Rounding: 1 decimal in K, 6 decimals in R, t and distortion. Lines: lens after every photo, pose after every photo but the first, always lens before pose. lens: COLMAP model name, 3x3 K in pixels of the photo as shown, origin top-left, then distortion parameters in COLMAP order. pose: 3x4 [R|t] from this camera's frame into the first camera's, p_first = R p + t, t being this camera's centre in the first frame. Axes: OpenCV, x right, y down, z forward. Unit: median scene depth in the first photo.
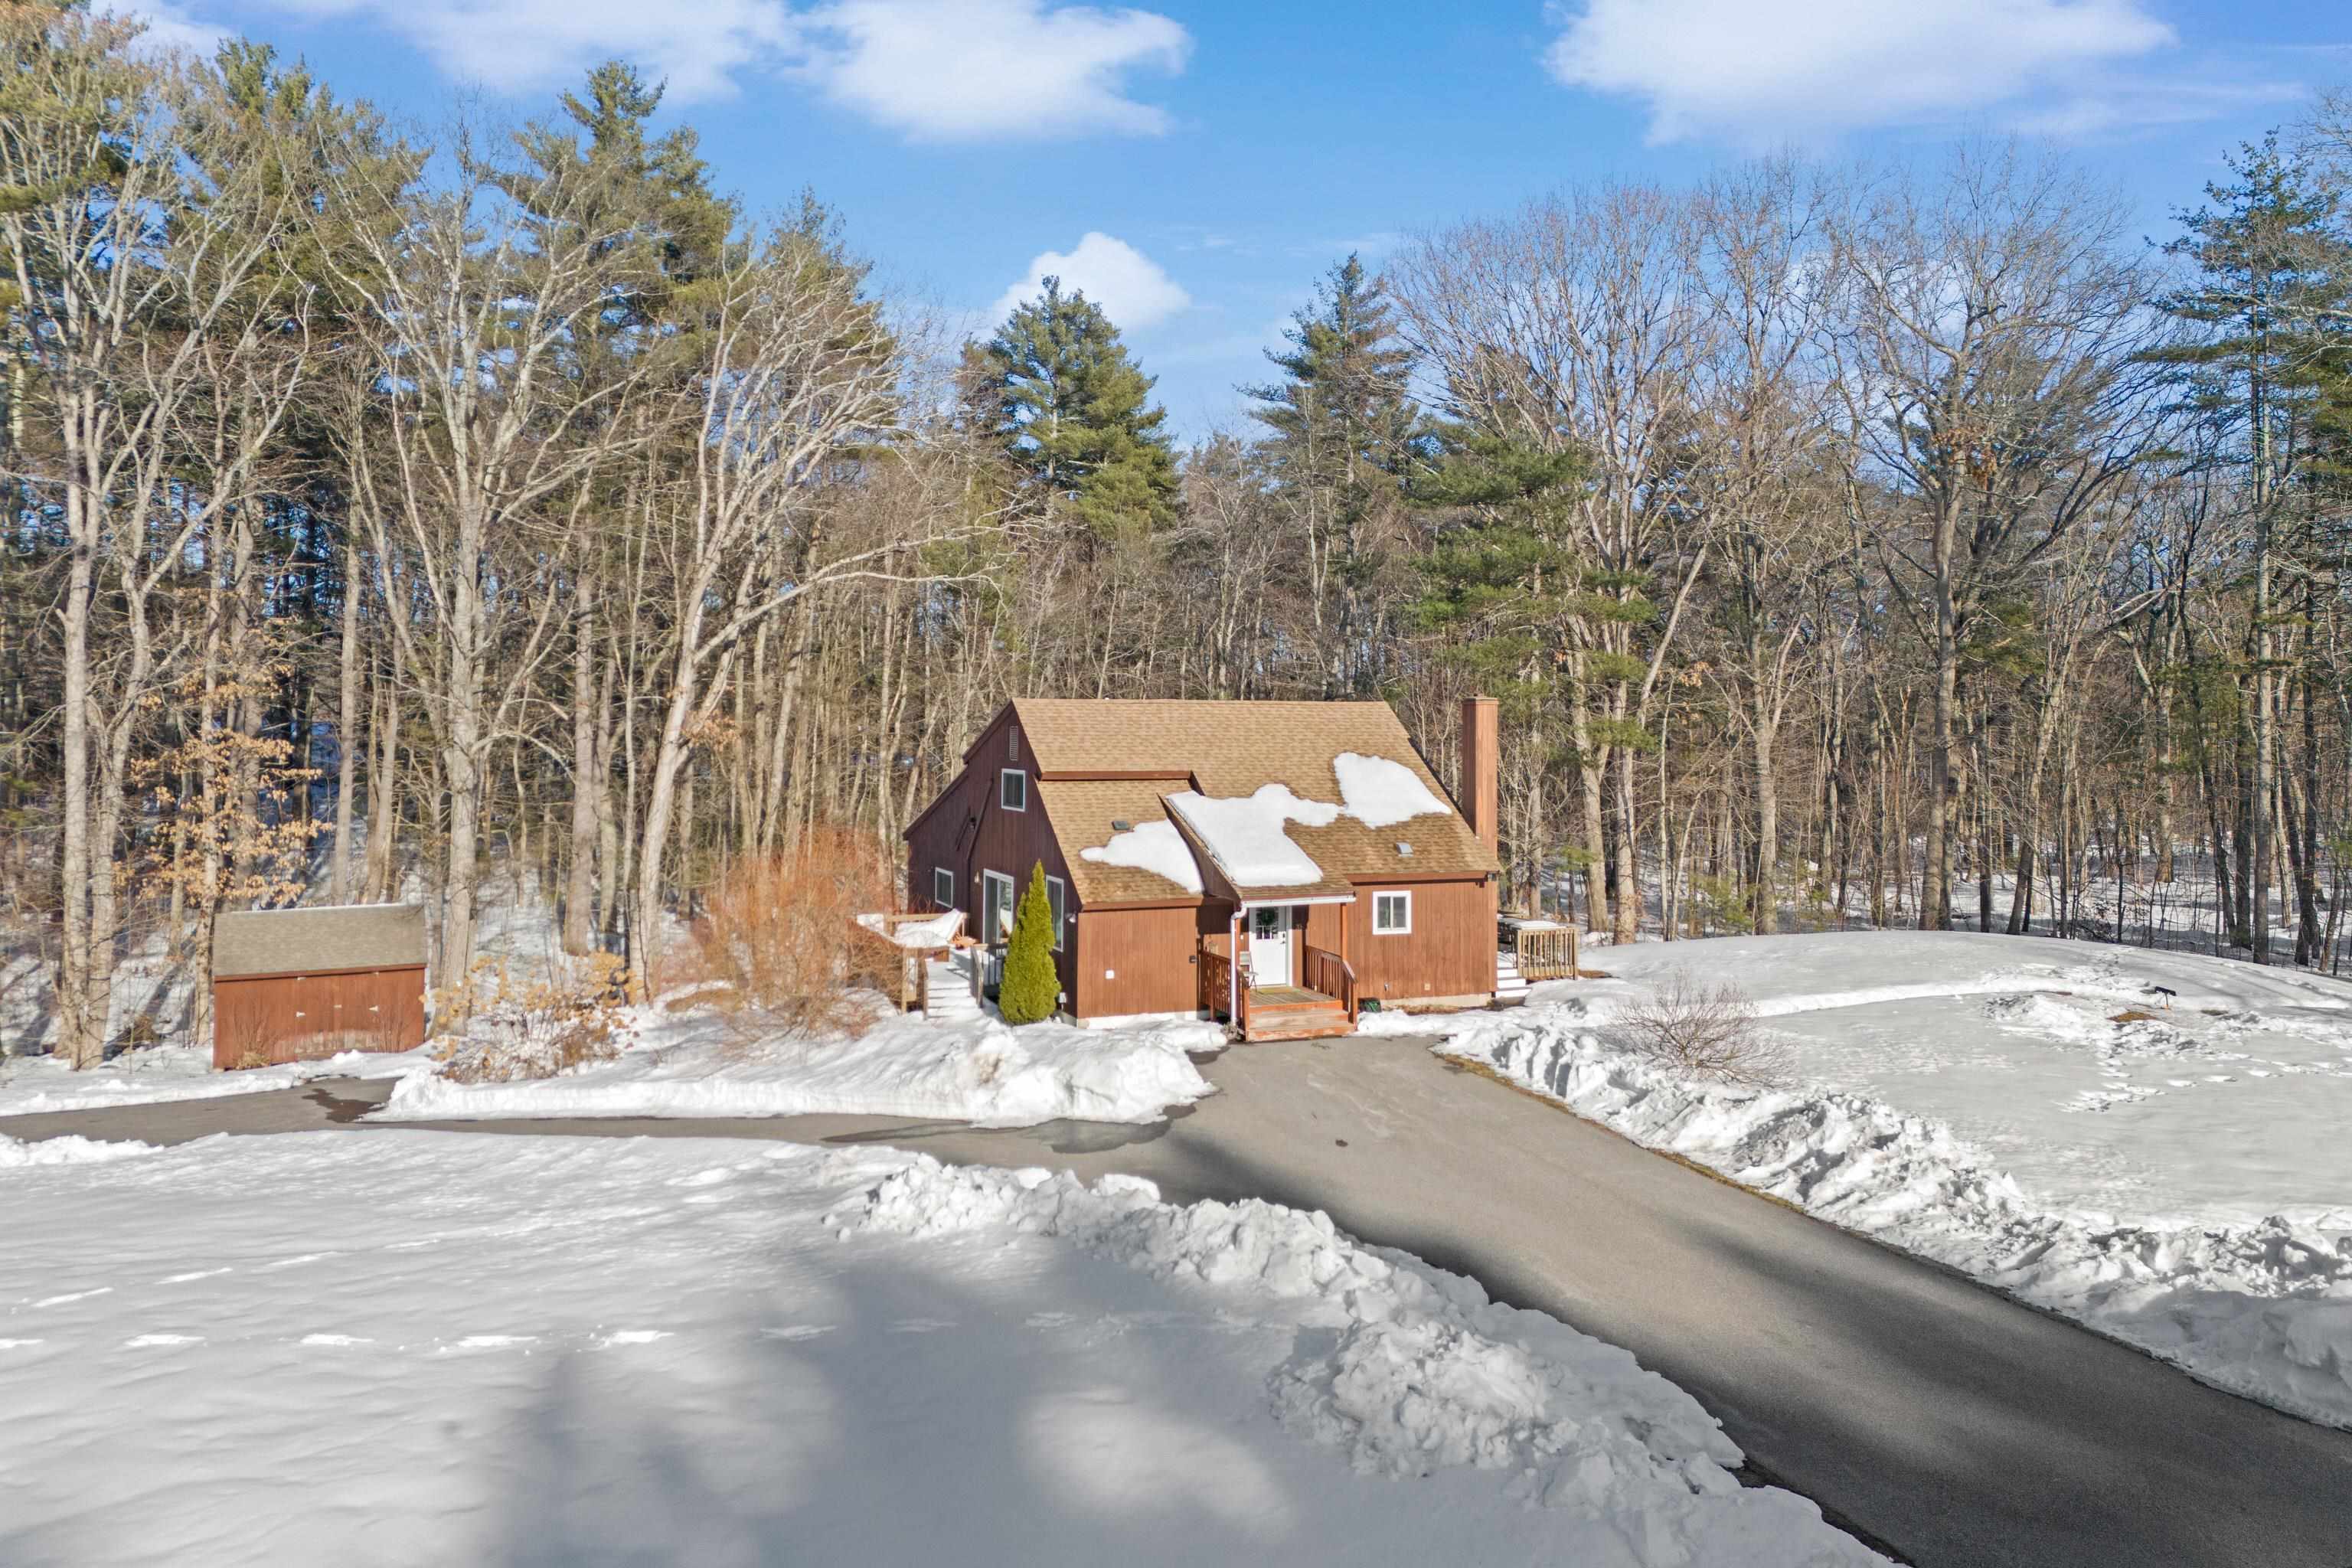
lens RADIAL K [[1616.2, 0, 1182.0], [0, 1616.2, 778.9], [0, 0, 1]] dist [0.015633, -0.002012]
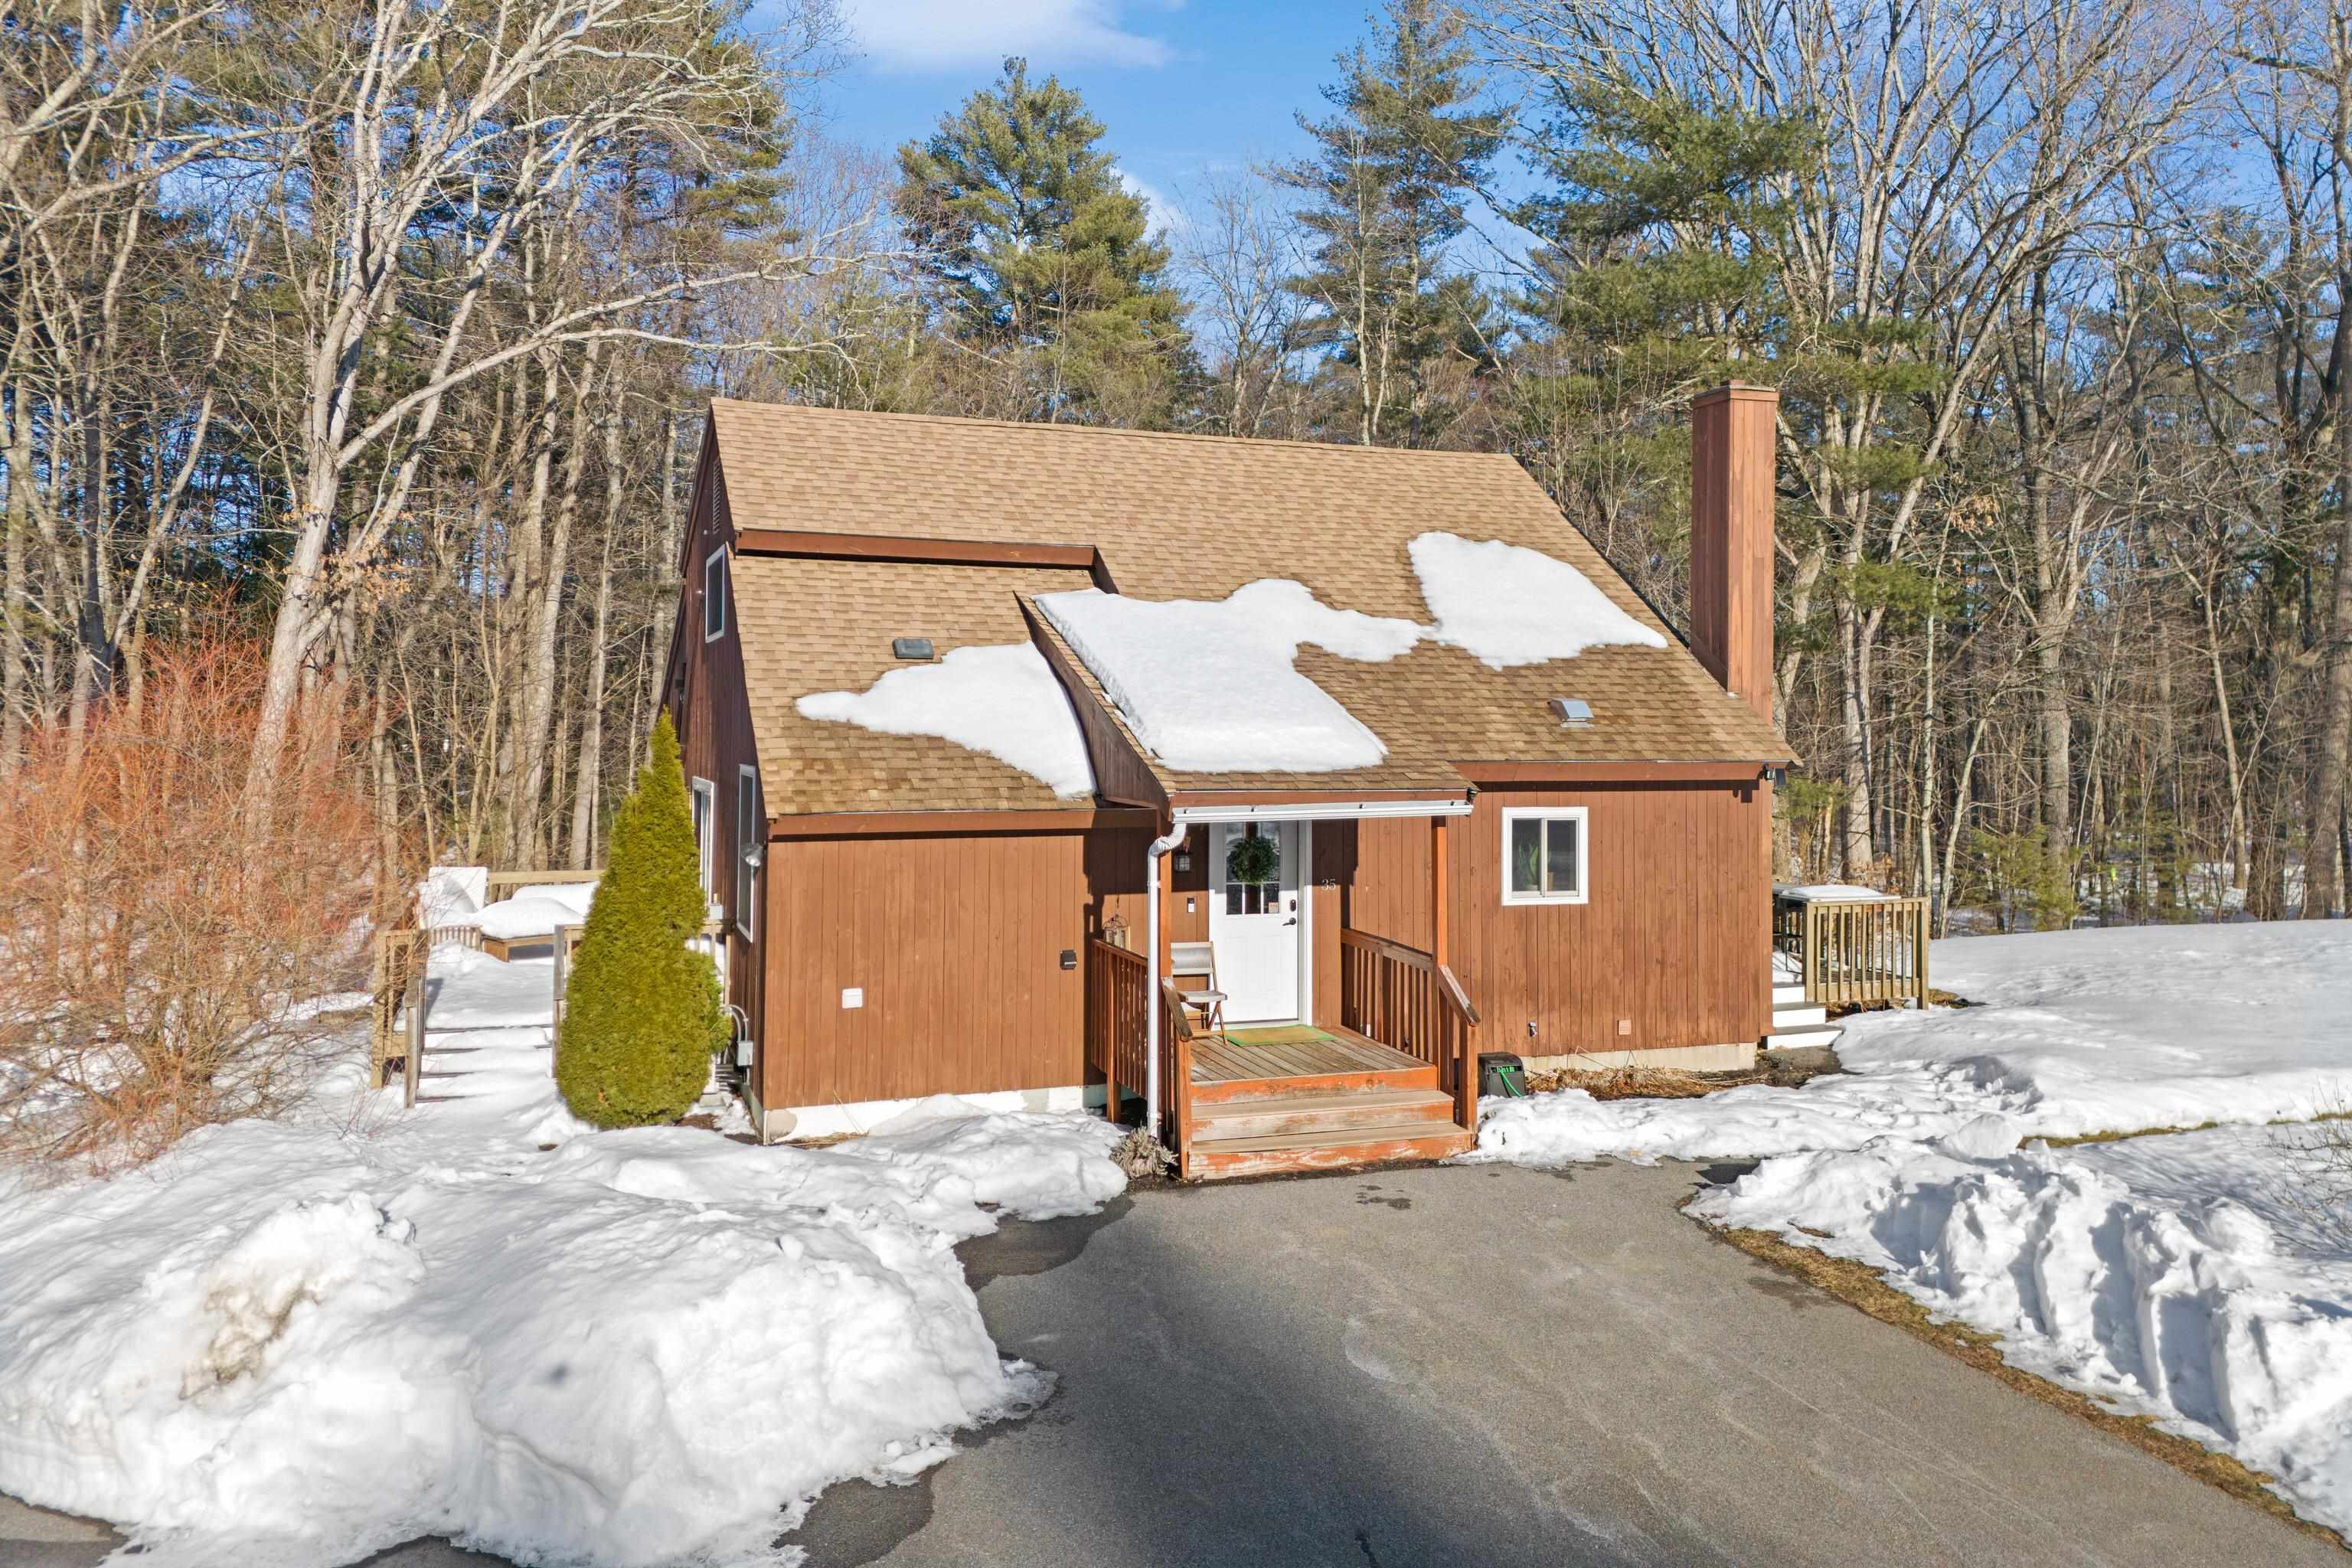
lens RADIAL K [[1616.2, 0, 1169.9], [0, 1616.2, 779.4], [0, 0, 1]] dist [0.015633, -0.002012]
pose [[0.999218, -0.000465, -0.039529, 0.046659], [0.000234, 0.999983, -0.005859, 0.065263], [0.039531, 0.005845, 0.999201, 0.567613]]
